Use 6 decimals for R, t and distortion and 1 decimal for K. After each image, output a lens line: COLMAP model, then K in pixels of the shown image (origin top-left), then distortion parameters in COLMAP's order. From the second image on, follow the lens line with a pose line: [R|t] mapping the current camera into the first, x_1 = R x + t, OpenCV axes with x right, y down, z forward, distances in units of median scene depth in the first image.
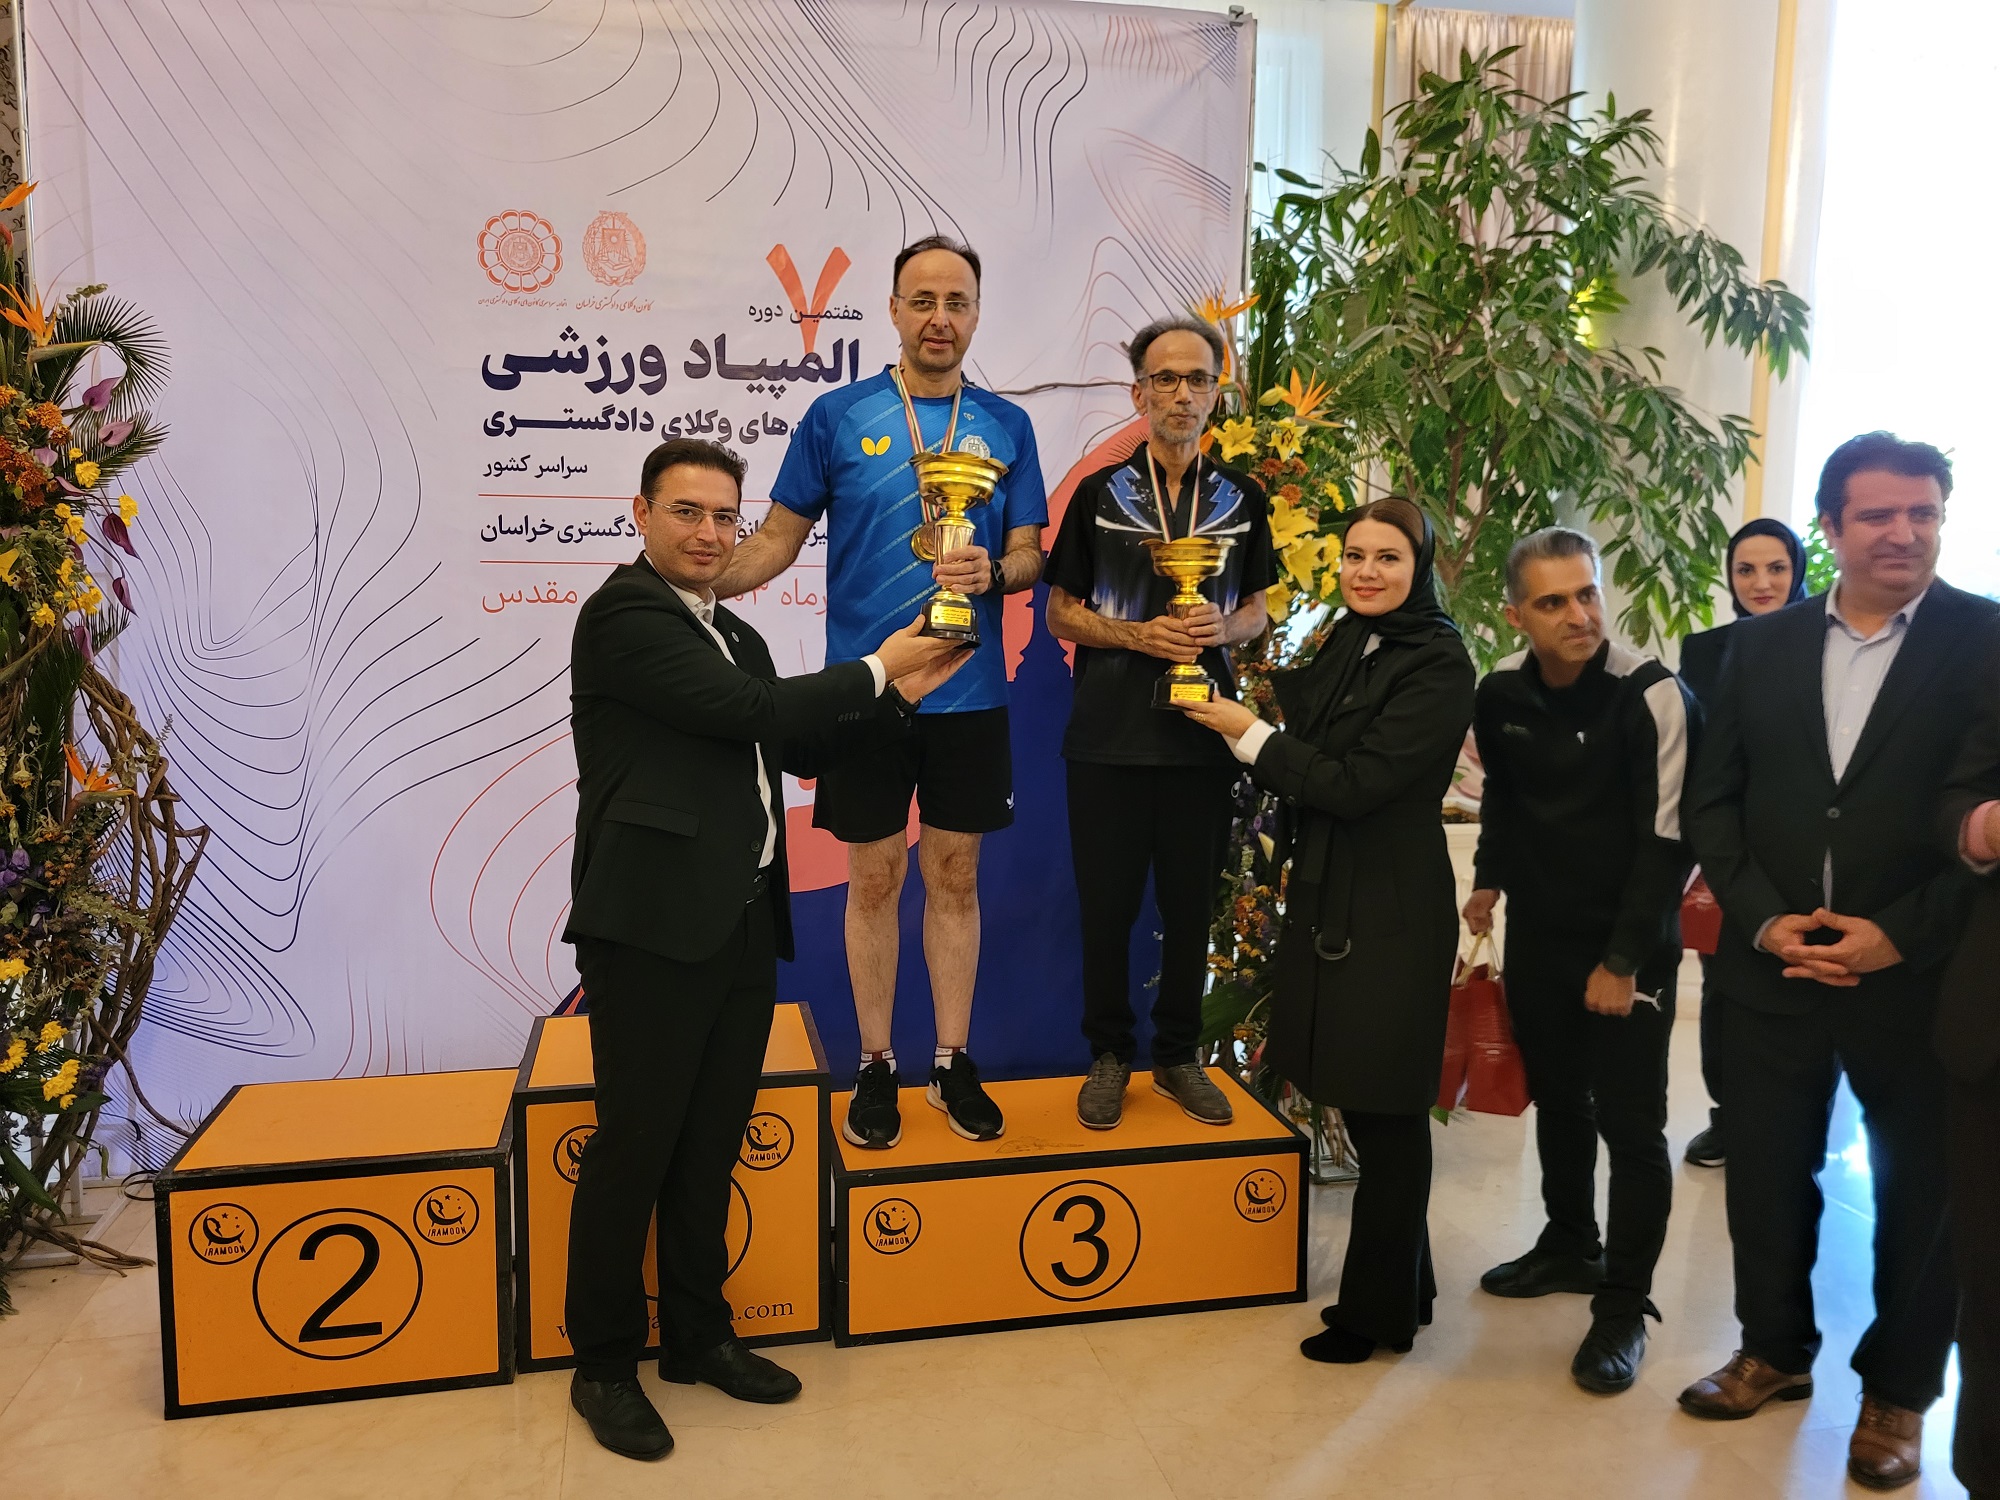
lens RADIAL K [[1509.9, 0, 994.2], [0, 1509.9, 737.7], [0, 0, 1]] dist [0.056771, -0.045480]
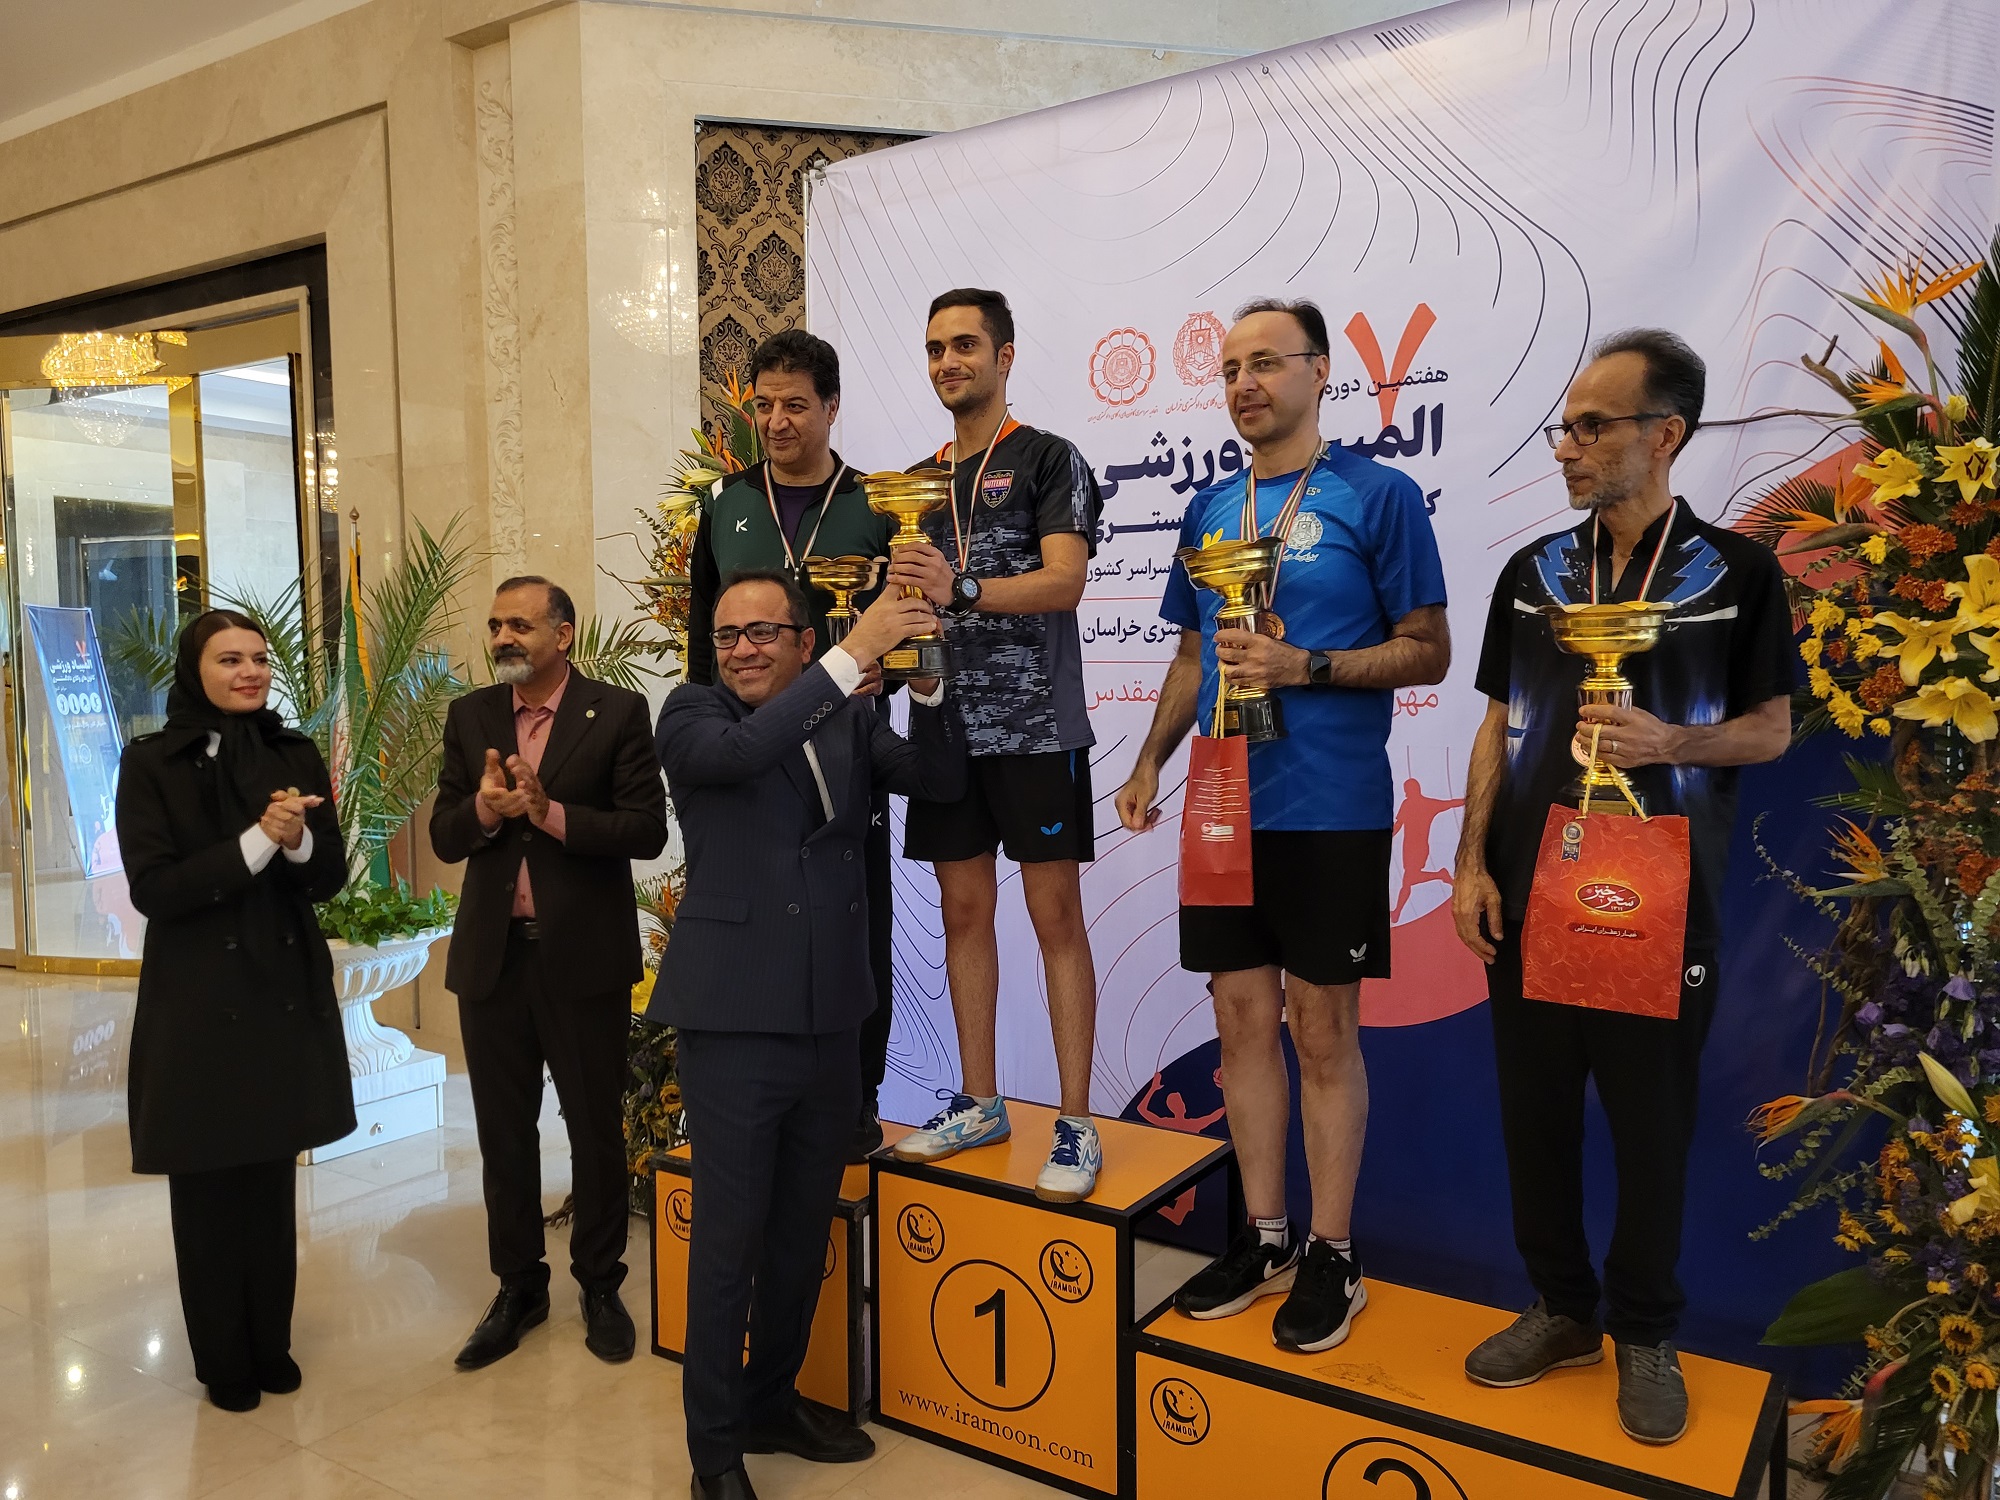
lens RADIAL K [[1509.9, 0, 987.2], [0, 1509.9, 753.9], [0, 0, 1]] dist [0.056771, -0.045480]
pose [[0.690741, 0.036007, -0.722205, 0.377499], [-0.071357, 0.997279, -0.018526, -0.027644], [0.719573, 0.064331, 0.691431, 0.225674]]
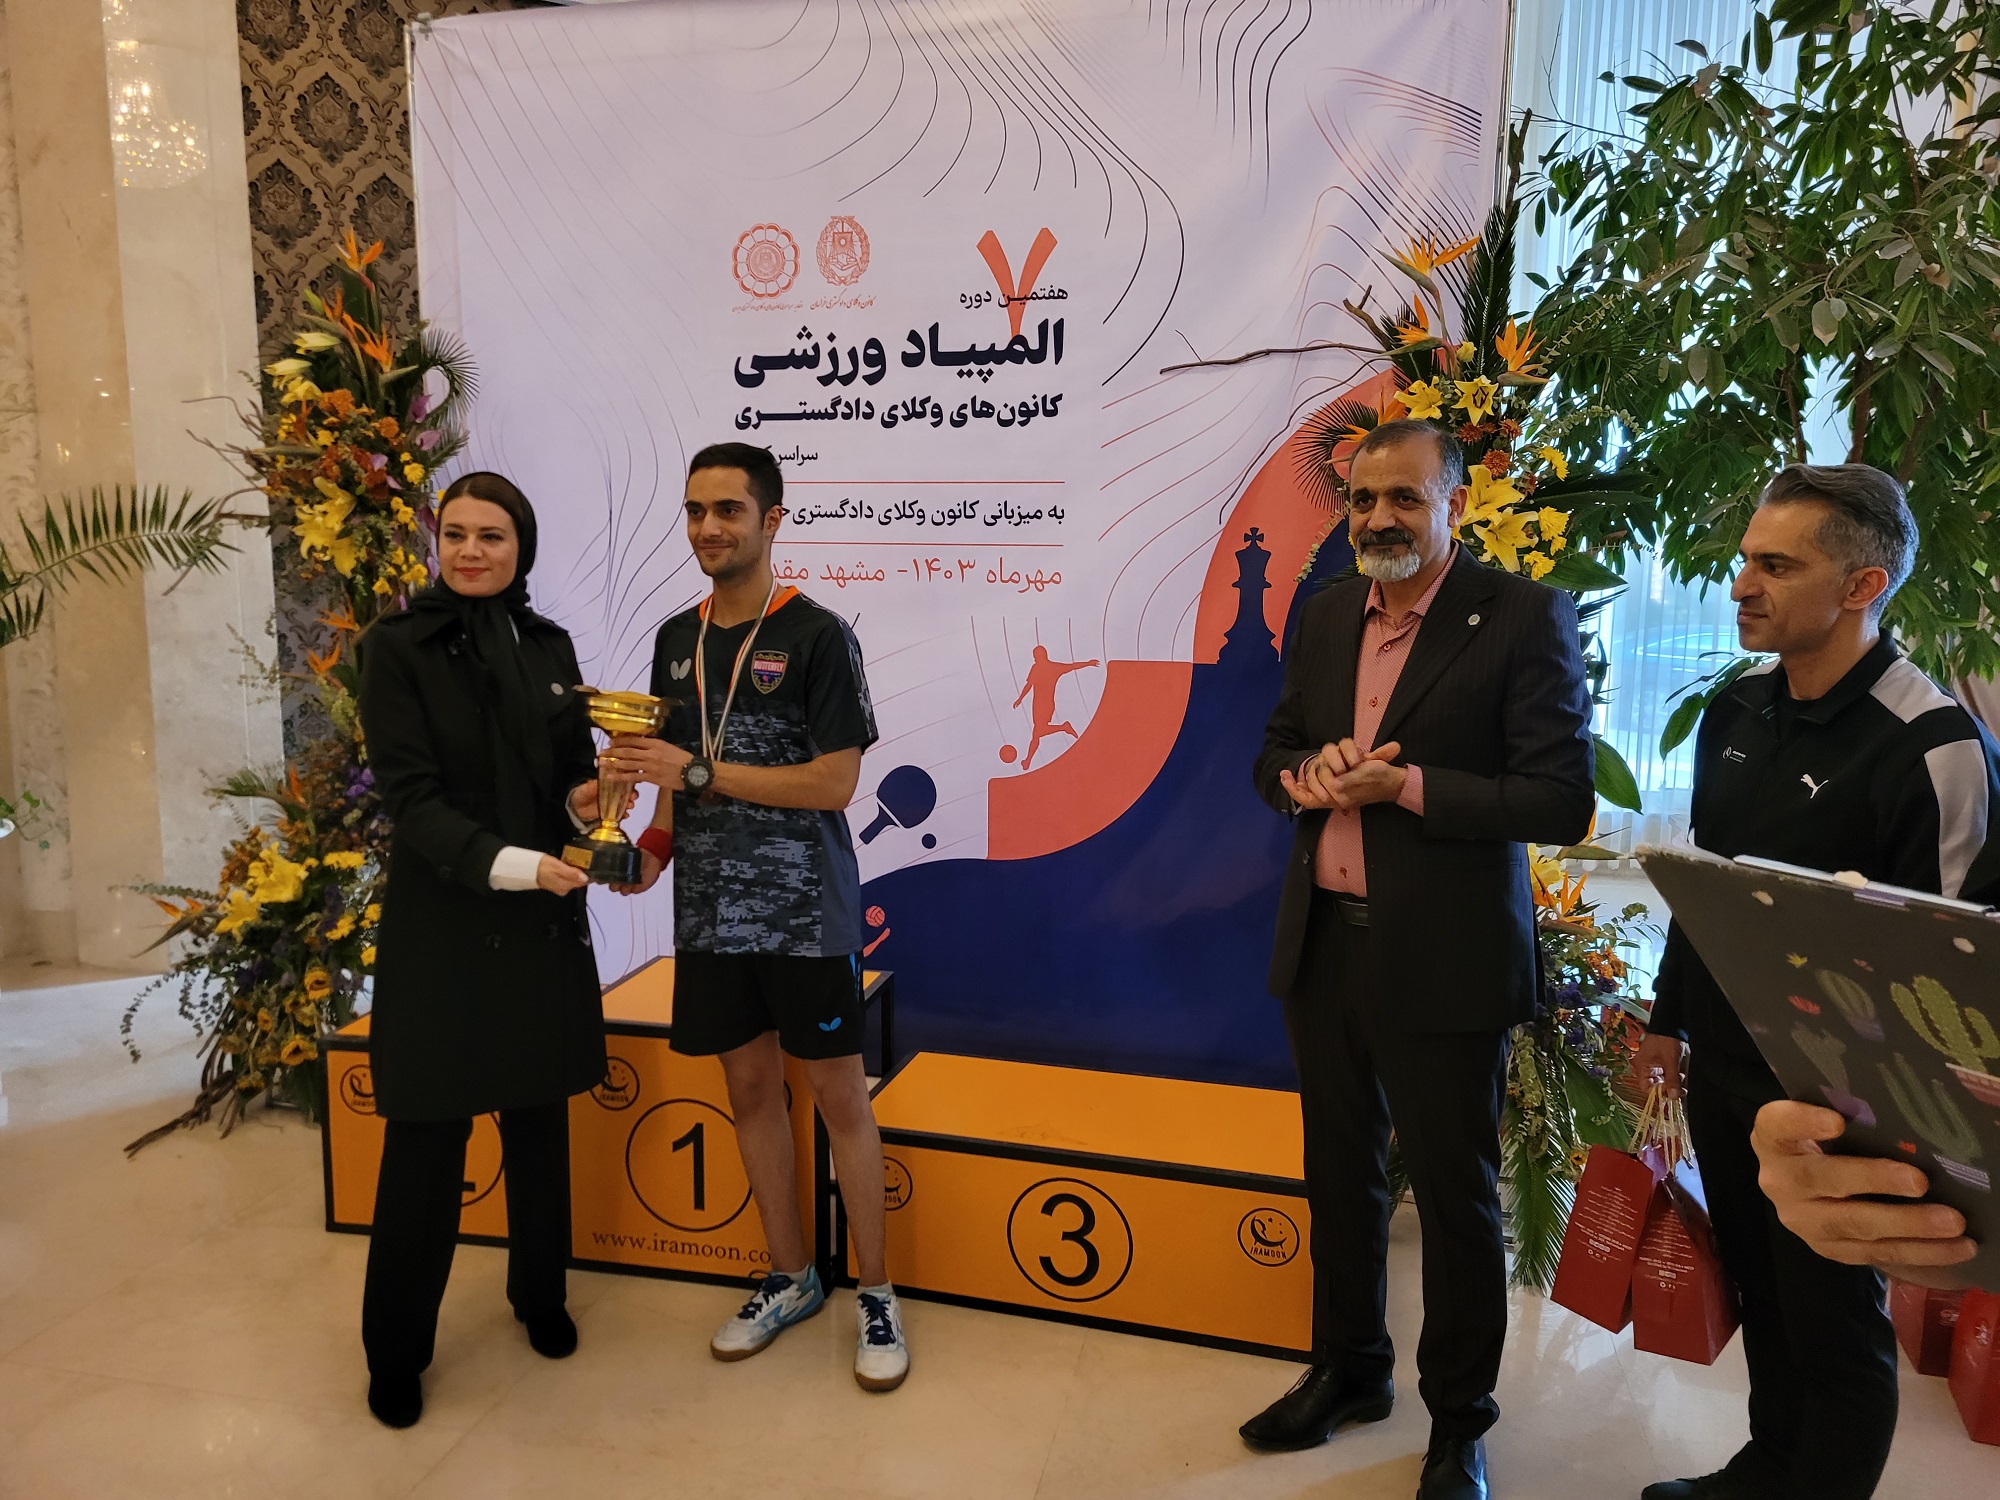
lens RADIAL K [[1509.9, 0, 990.2], [0, 1509.9, 741.4], [0, 0, 1]] dist [0.056771, -0.045480]
pose [[0.896257, 0.055739, -0.440019, 0.332543], [-0.048370, 0.998438, 0.027953, -0.009155], [0.440890, -0.003770, 0.897553, 0.078241]]
